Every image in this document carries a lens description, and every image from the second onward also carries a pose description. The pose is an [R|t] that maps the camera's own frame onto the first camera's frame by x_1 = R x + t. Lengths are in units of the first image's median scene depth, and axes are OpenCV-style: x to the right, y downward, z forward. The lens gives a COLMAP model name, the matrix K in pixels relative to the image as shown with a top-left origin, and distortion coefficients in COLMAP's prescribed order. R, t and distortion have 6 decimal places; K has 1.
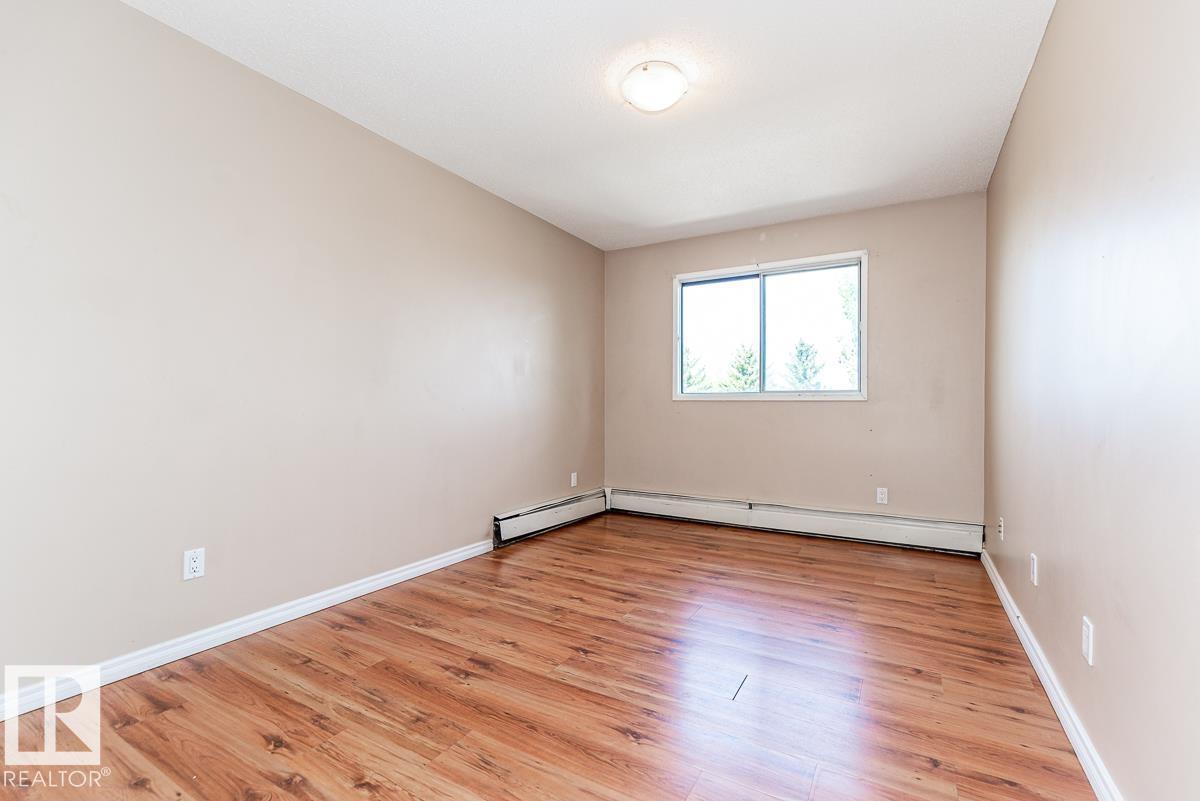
lens RADIAL K [[530.0, 0, 600.0], [0, 530.0, 400.5], [0, 0, 1]] dist [0.001079, -0.000095]
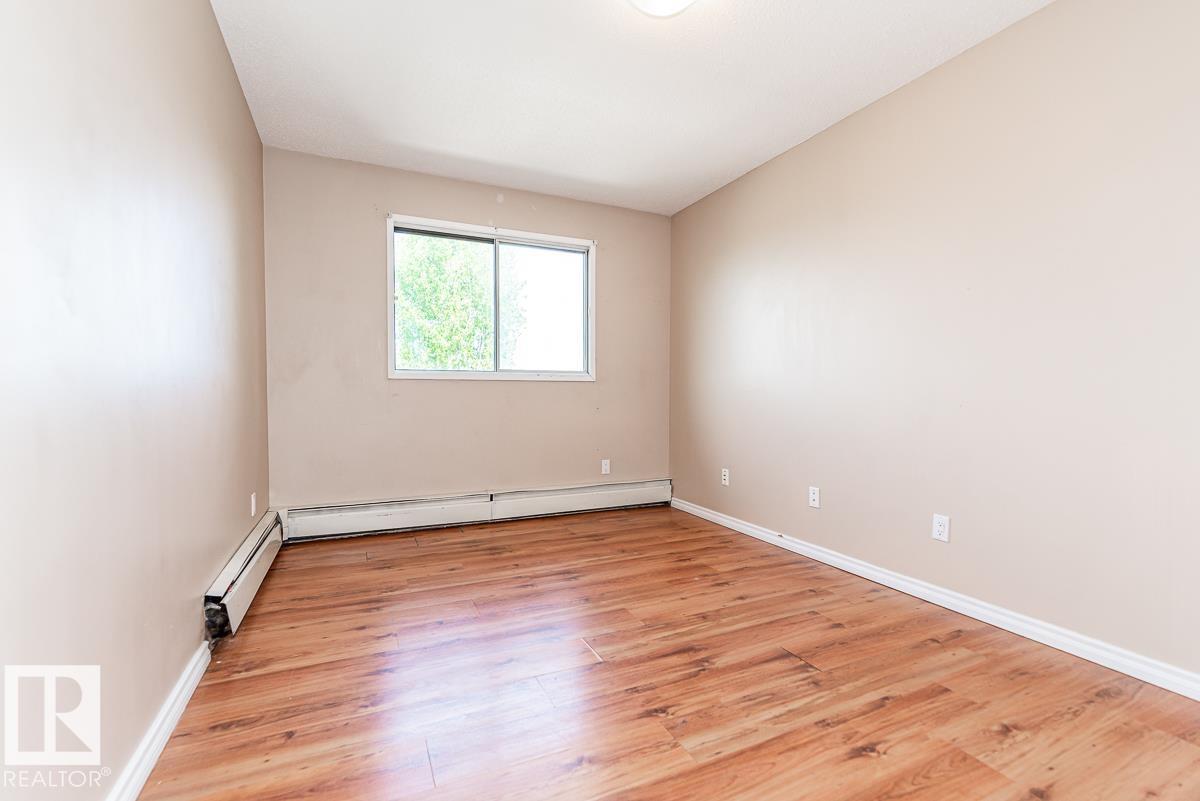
lens RADIAL K [[530.0, 0, 600.0], [0, 530.0, 400.5], [0, 0, 1]] dist [0.001079, -0.000095]
pose [[0.560458, -0.013688, 0.828070, -0.426803], [-0.006488, 0.999760, 0.020917, 0.018418], [-0.828158, -0.017096, 0.560234, 0.419967]]
